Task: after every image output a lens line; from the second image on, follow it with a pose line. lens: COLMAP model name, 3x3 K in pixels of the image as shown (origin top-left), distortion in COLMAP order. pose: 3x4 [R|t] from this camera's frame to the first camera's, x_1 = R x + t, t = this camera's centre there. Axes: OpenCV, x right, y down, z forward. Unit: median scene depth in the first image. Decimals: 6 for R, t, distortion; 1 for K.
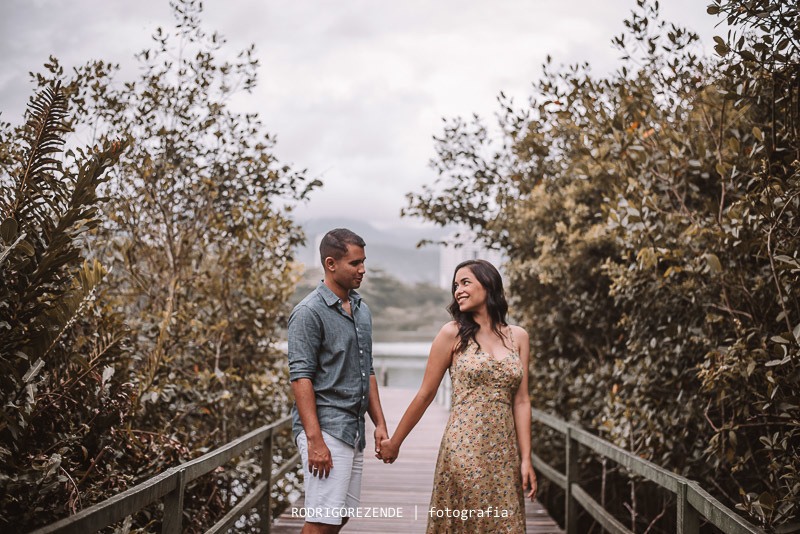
lens RADIAL K [[1201.5, 0, 400.0], [0, 1201.5, 267.0], [0, 0, 1]] dist [-0.004216, 0.038636]
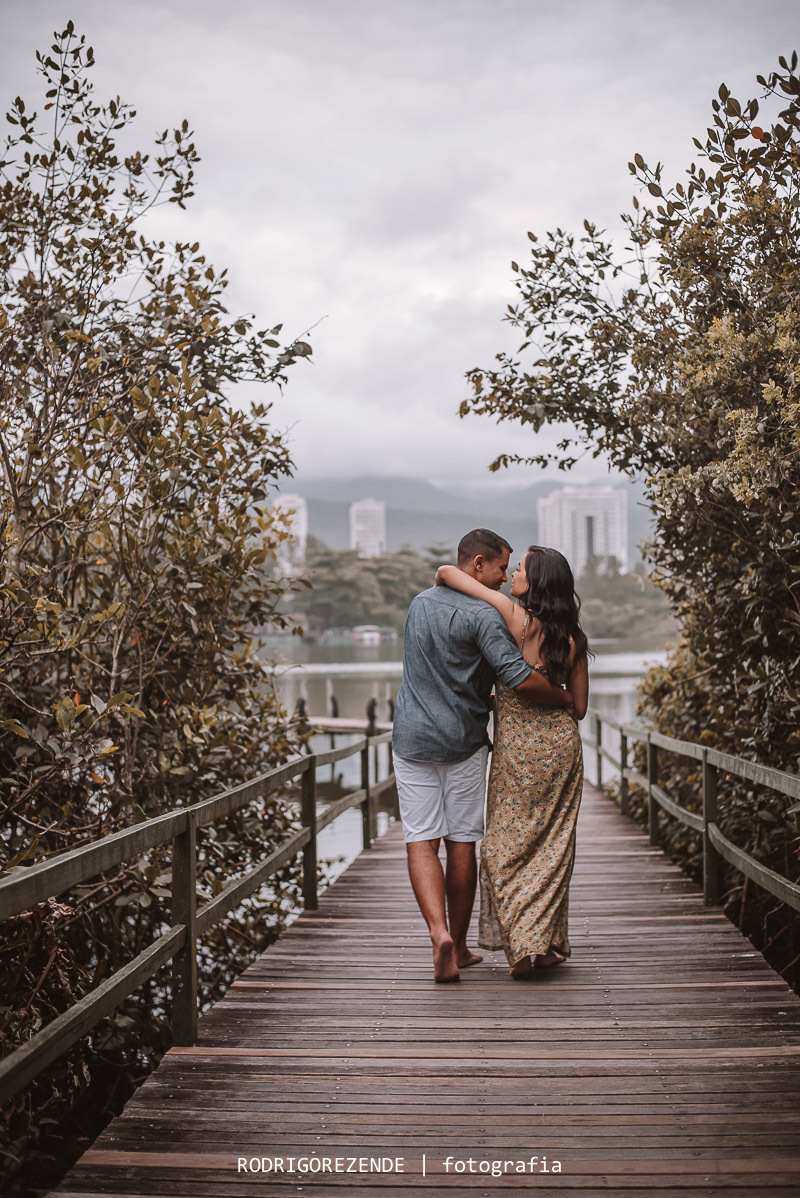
lens RADIAL K [[1751.9, 0, 400.0], [0, 1751.9, 599.0], [0, 0, 1]] dist [-0.097236, 0.046477]
pose [[0.998228, -0.037541, -0.046175, 0.007029], [0.038761, 0.998915, 0.025805, 0.021353], [0.045156, -0.027549, 0.998600, 0.195283]]
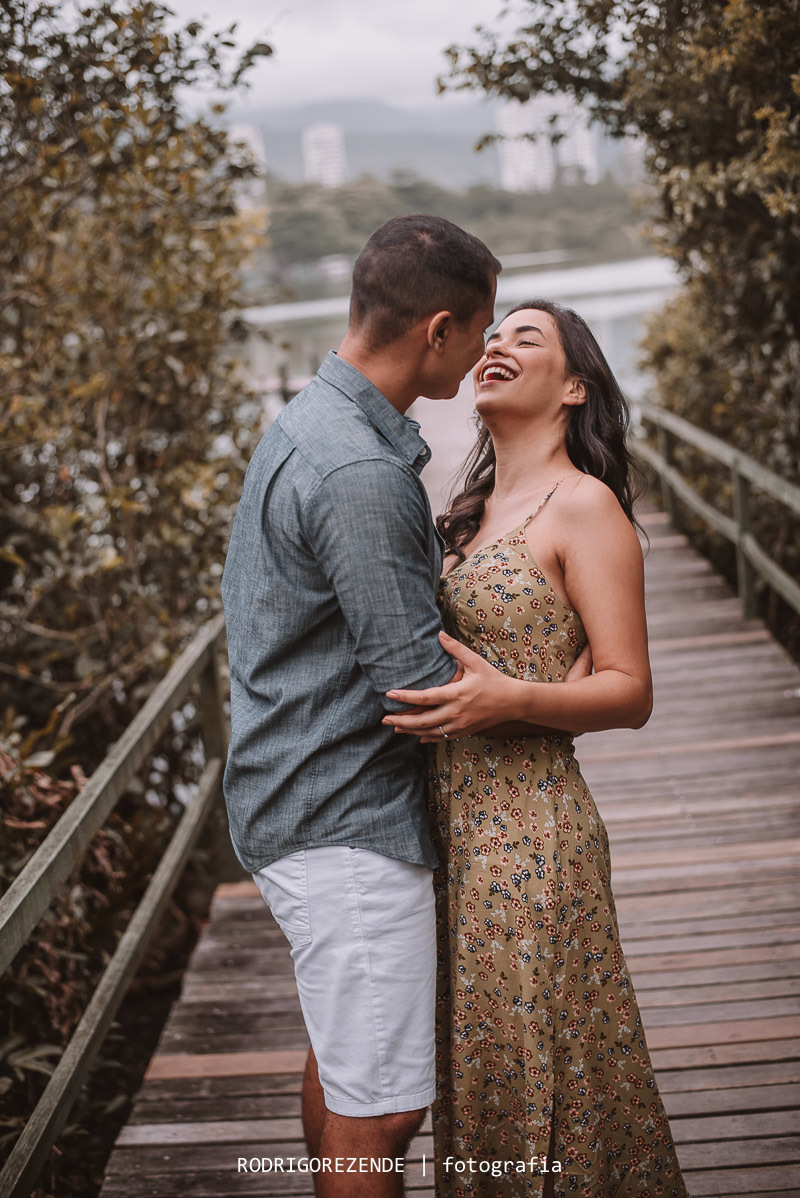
lens RADIAL K [[1751.9, 0, 400.0], [0, 1751.9, 599.0], [0, 0, 1]] dist [-0.097236, 0.046477]
pose [[0.991903, -0.116474, -0.050623, -0.003166], [0.125296, 0.962565, 0.240355, -0.015834], [0.020732, -0.244752, 0.969364, 0.240521]]
